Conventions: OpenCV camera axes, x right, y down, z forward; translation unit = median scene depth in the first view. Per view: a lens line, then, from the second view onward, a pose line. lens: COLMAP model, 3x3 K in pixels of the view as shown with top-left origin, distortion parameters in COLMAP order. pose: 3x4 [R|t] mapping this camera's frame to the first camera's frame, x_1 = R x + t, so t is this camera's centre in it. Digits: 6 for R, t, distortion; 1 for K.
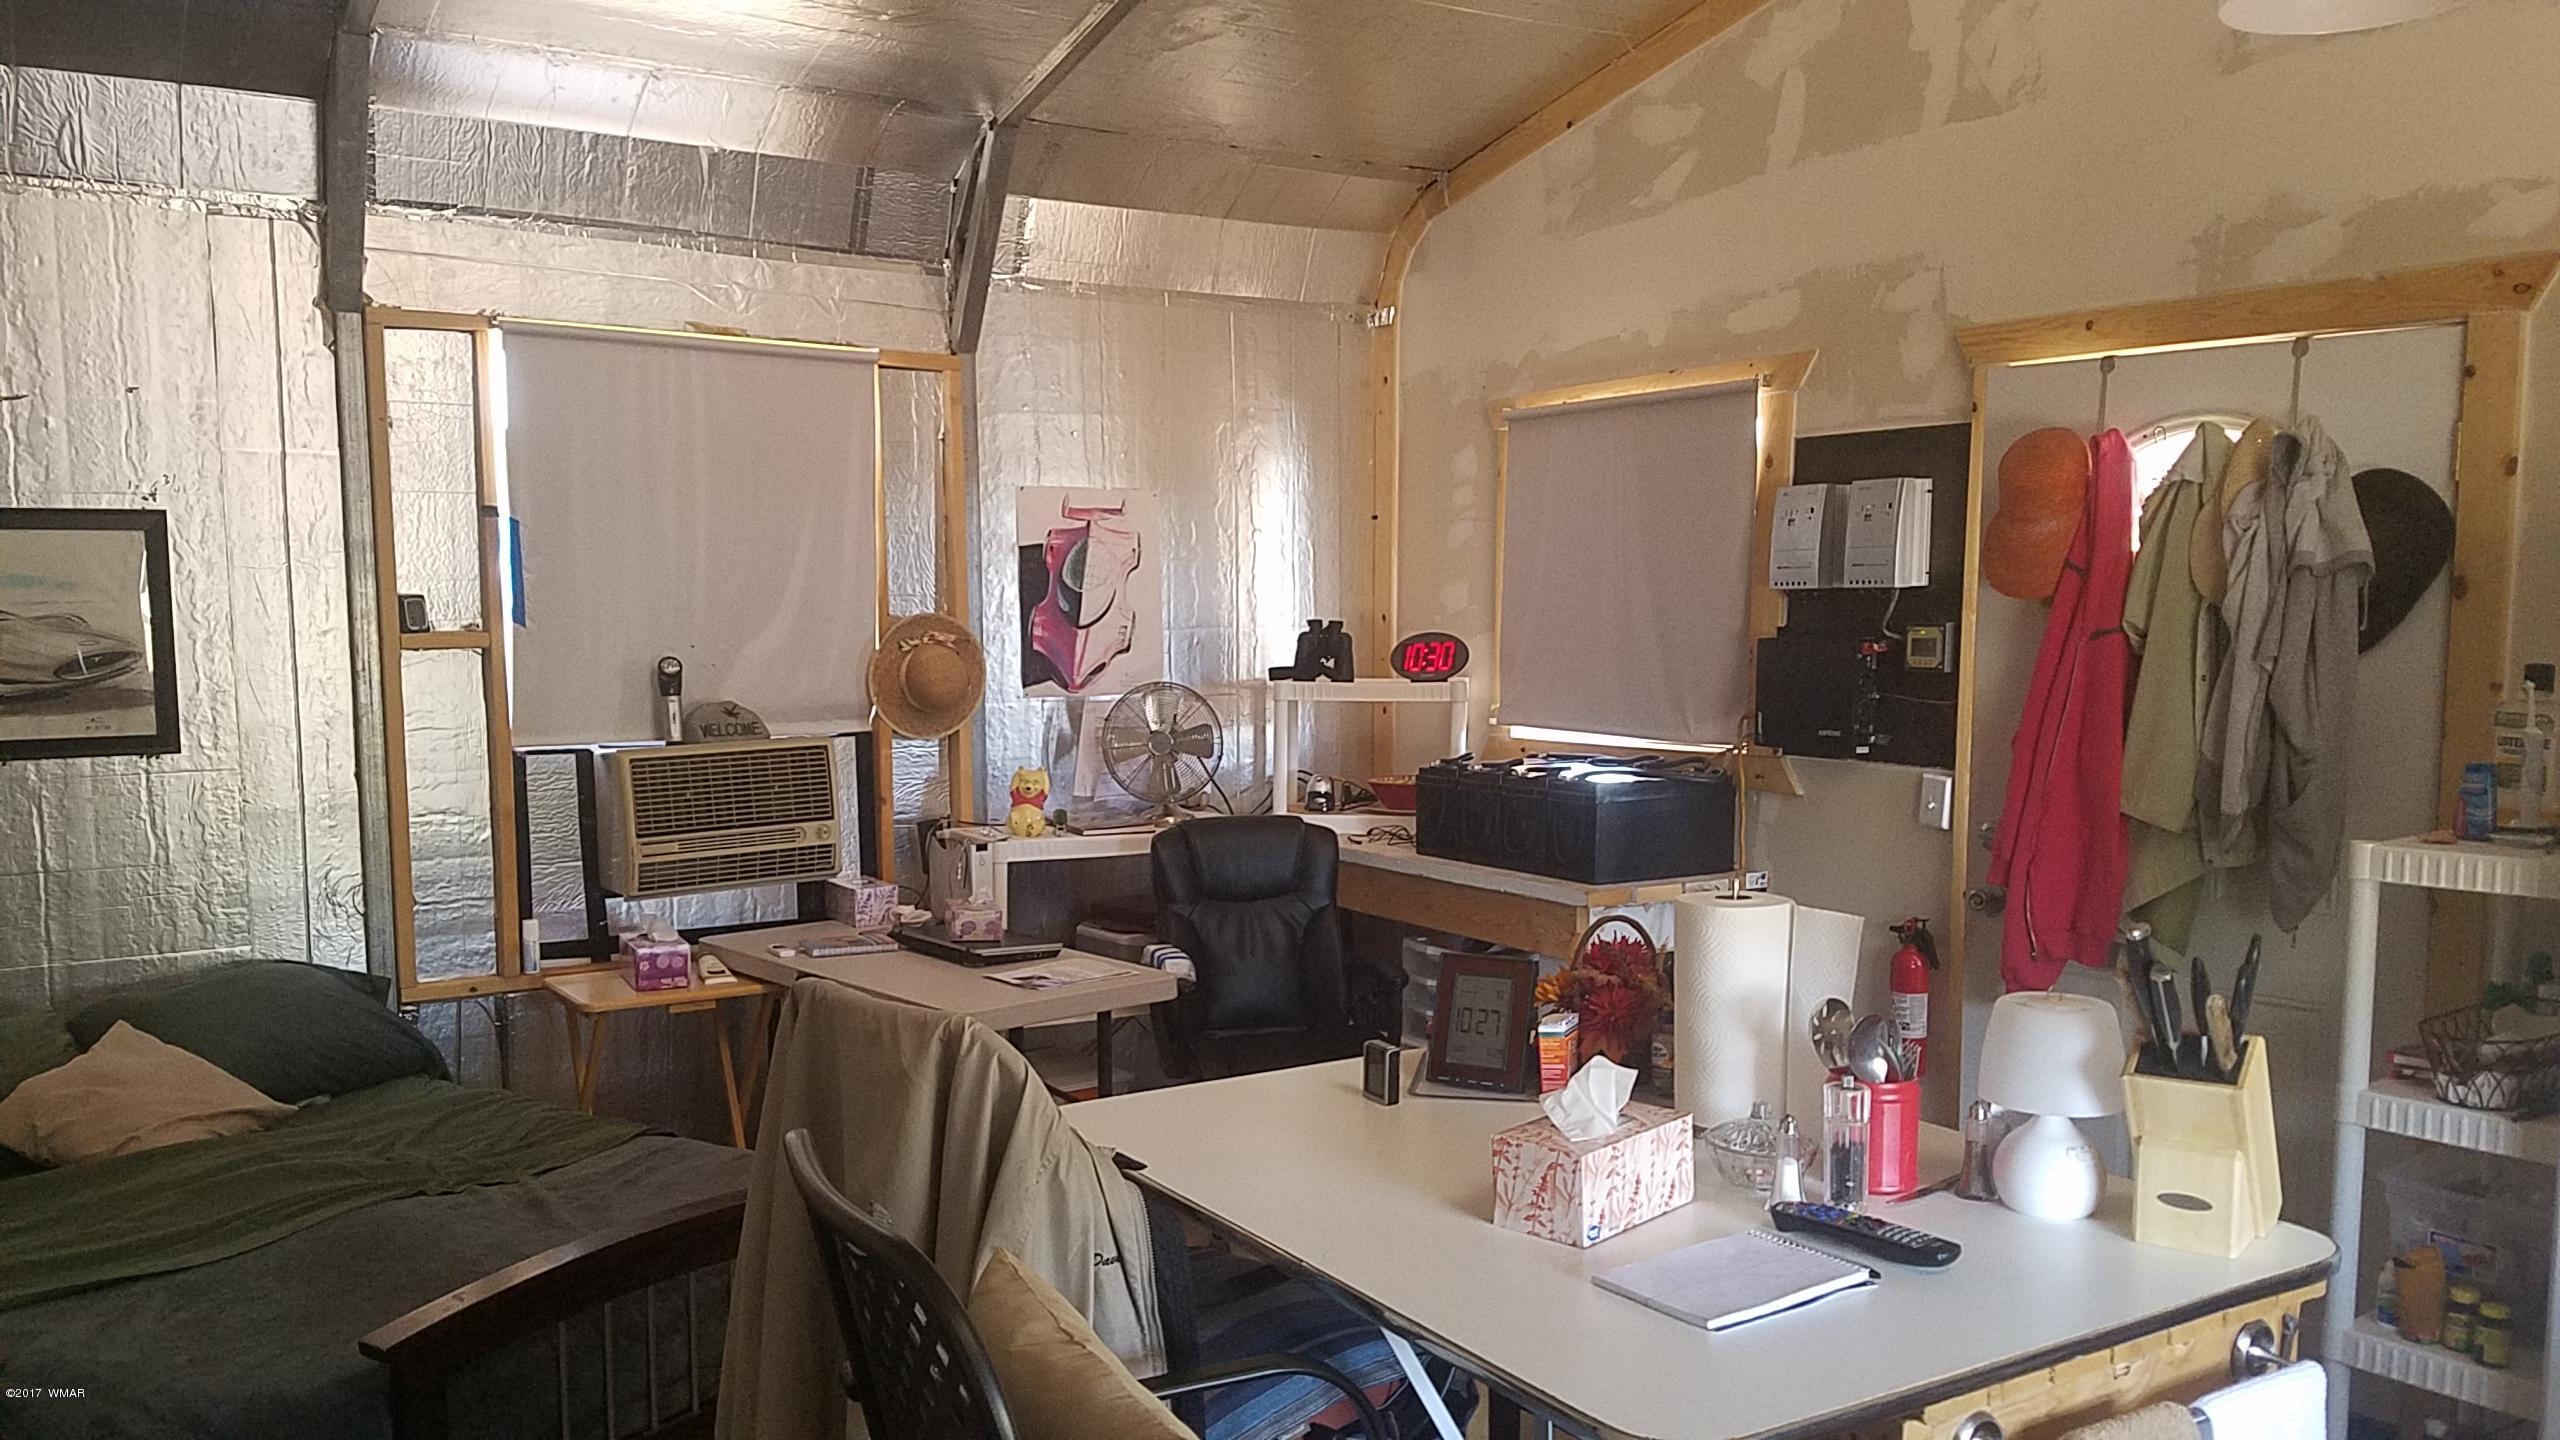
lens RADIAL K [[1952.2, 0, 1259.9], [0, 1952.2, 810.1], [0, 0, 1]] dist [0.257300, -0.445678]
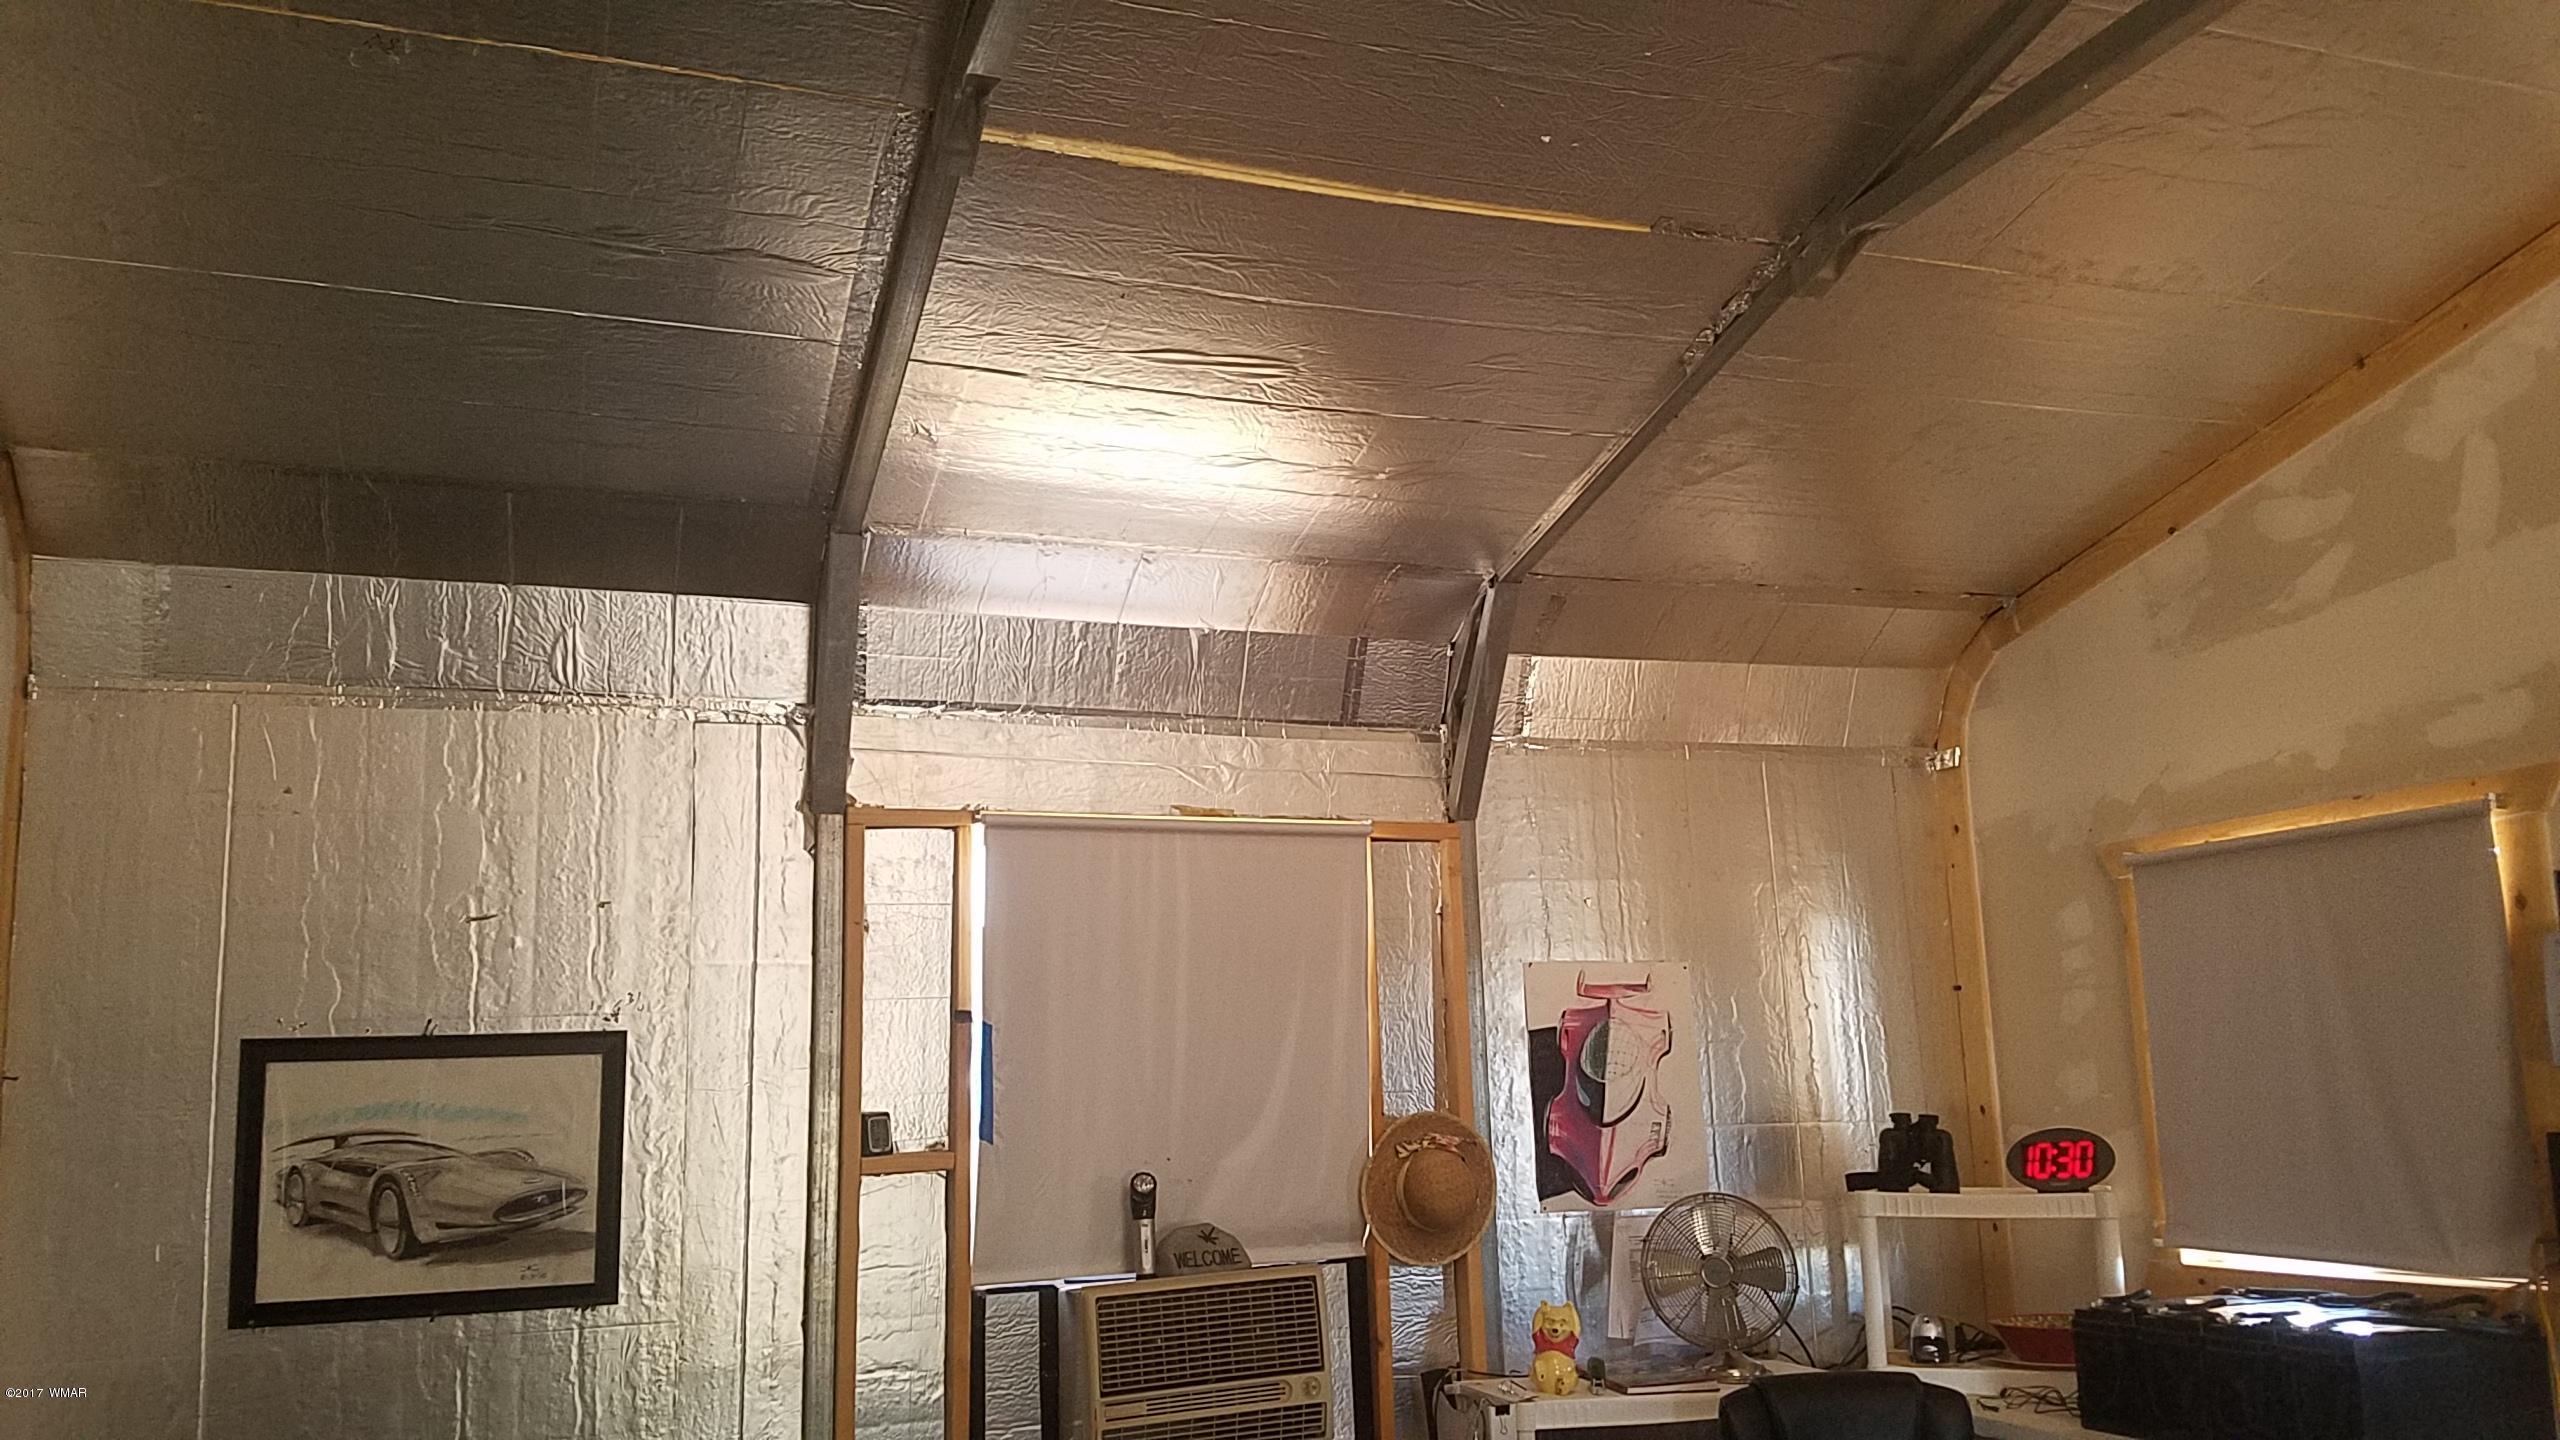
lens RADIAL K [[1952.2, 0, 1259.9], [0, 1952.2, 810.1], [0, 0, 1]] dist [0.257300, -0.445678]
pose [[0.971045, -0.057006, -0.231995, -0.033983], [-0.001419, 0.969719, -0.244219, -0.018741], [0.238892, 0.237477, 0.941560, 0.148091]]
